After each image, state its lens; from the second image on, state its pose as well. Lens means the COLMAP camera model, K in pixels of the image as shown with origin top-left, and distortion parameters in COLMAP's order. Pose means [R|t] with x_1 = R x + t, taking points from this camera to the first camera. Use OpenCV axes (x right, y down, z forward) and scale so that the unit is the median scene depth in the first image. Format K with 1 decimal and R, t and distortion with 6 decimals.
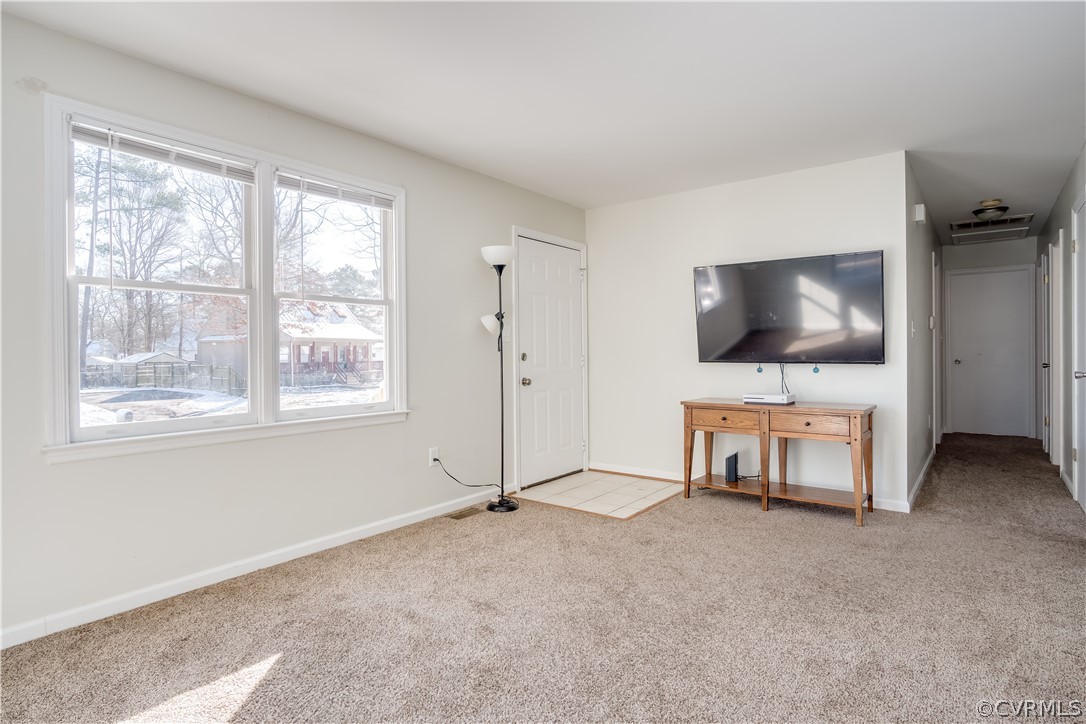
lens RADIAL K [[576.1, 0, 541.5], [0, 576.1, 356.5], [0, 0, 1]] dist [-0.022179, 0.009714]
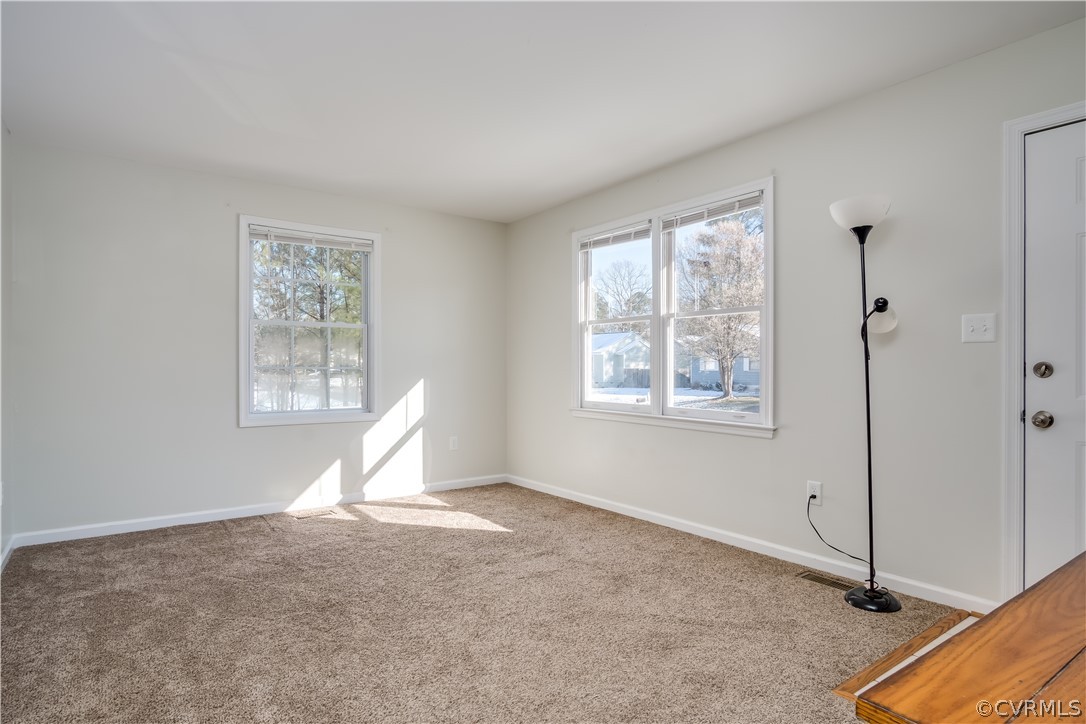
lens RADIAL K [[597.6, 0, 543.0], [0, 597.6, 362.0], [0, 0, 1]] dist [-0.091131, 0.000057]
pose [[-0.292970, 0.004283, -0.956112, 0.781899], [-0.001699, 0.999986, 0.005000, -0.009444], [0.956120, 0.003090, -0.292958, 0.998866]]
